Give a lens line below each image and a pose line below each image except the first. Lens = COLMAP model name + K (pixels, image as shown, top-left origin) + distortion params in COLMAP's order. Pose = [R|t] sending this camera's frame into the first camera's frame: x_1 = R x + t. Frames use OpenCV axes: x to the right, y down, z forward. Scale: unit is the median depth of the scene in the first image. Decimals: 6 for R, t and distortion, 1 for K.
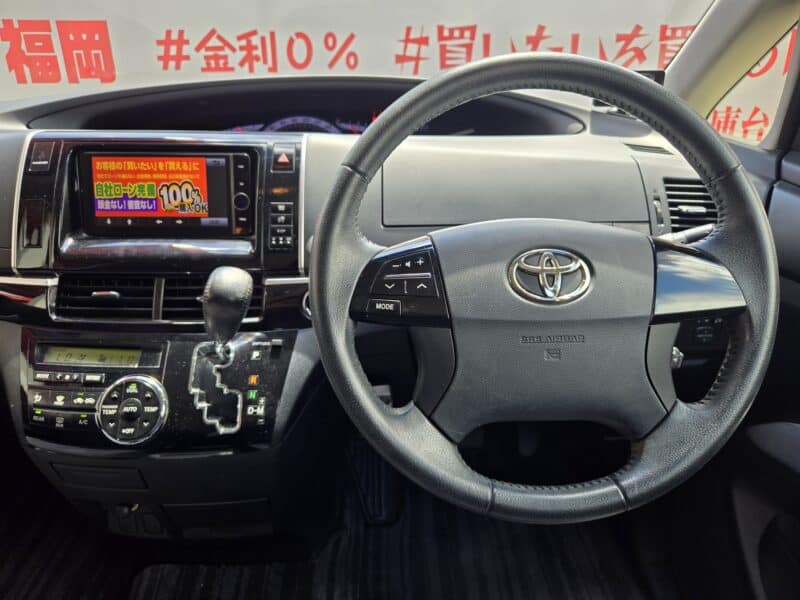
lens RADIAL K [[550.2, 0, 388.0], [0, 550.2, 324.2], [0, 0, 1]] dist [0.017933, -0.007313]
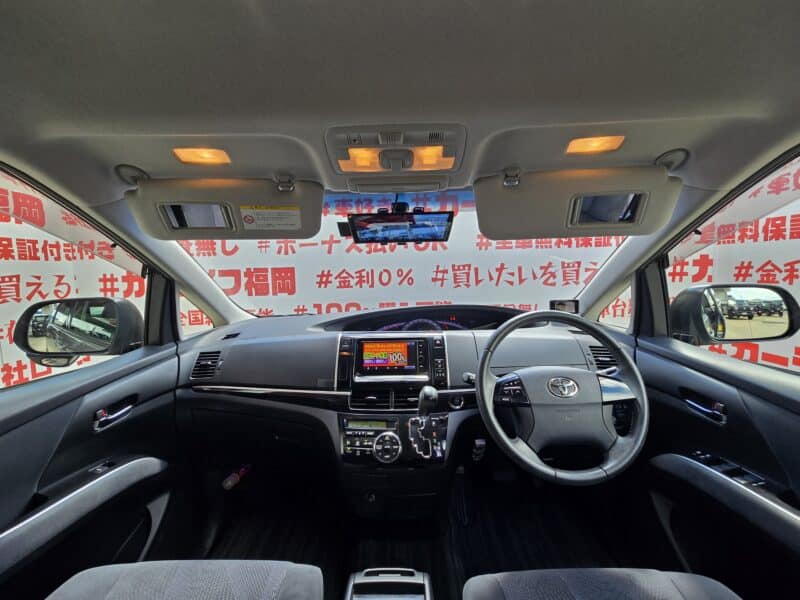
lens RADIAL K [[331.9, 0, 401.3], [0, 331.9, 308.9], [0, 0, 1]] dist [-0.004974, -0.000070]
pose [[0.999574, -0.018829, -0.022314, -0.329003], [0.010577, 0.945881, -0.324342, 0.049664], [0.027214, 0.323968, 0.945677, -0.508630]]
